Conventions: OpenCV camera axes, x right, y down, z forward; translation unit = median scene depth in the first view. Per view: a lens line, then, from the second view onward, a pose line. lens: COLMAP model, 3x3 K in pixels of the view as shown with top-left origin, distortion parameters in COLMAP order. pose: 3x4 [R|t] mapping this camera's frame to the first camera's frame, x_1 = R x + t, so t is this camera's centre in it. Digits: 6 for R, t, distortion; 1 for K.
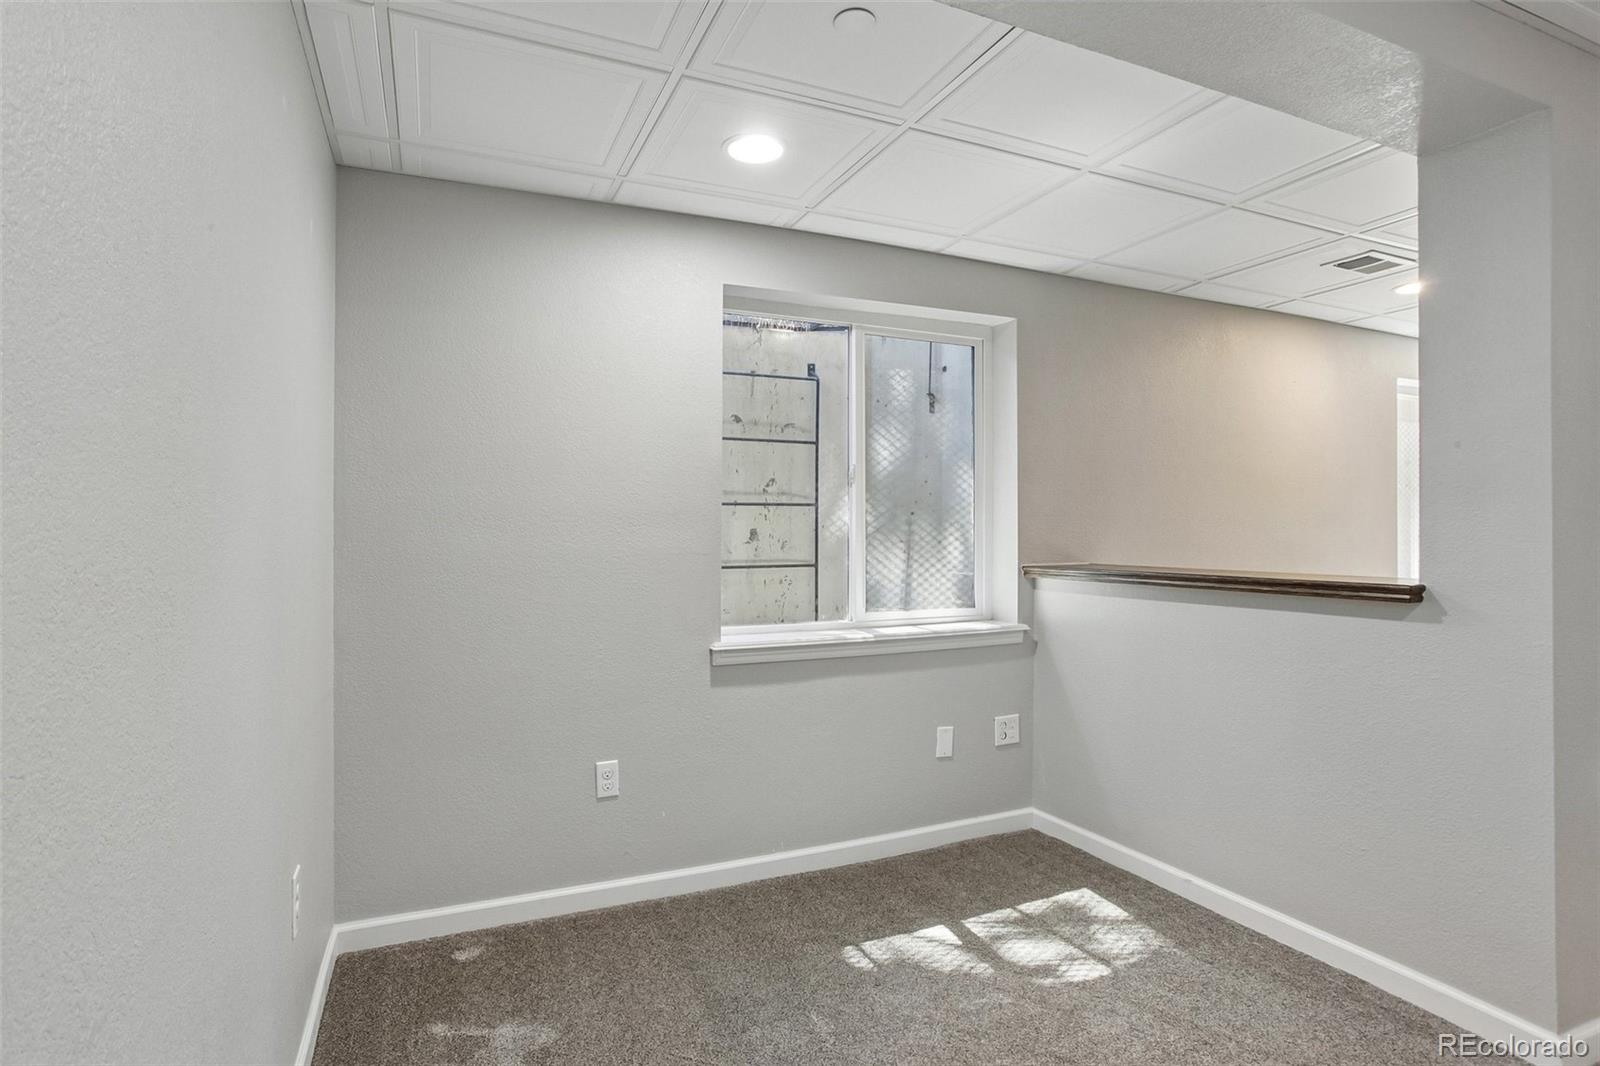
lens RADIAL K [[799.1, 0, 802.2], [0, 799.1, 539.5], [0, 0, 1]] dist [-0.039021, 0.006718]
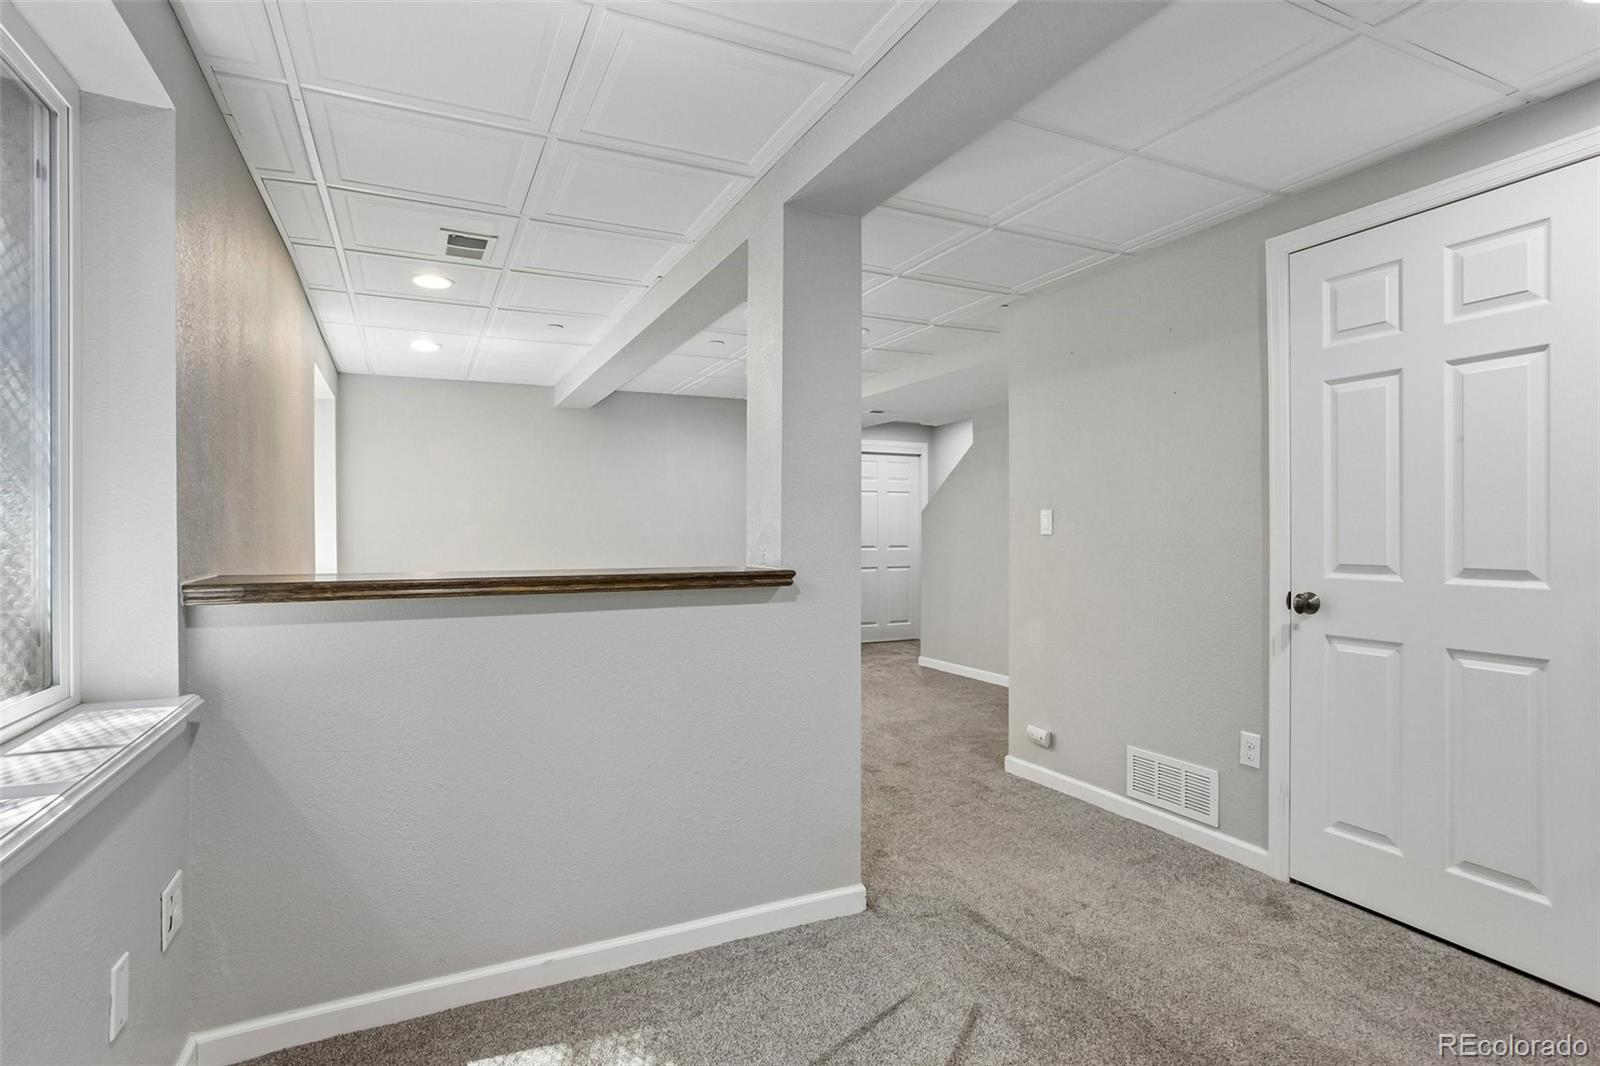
lens RADIAL K [[799.1, 0, 797.1], [0, 799.1, 519.7], [0, 0, 1]] dist [-0.039021, 0.006718]
pose [[-0.012238, 0.009114, 0.999884, -0.319256], [0.007958, 0.999928, -0.009017, -0.004651], [-0.999893, 0.007846, -0.012310, 0.774143]]
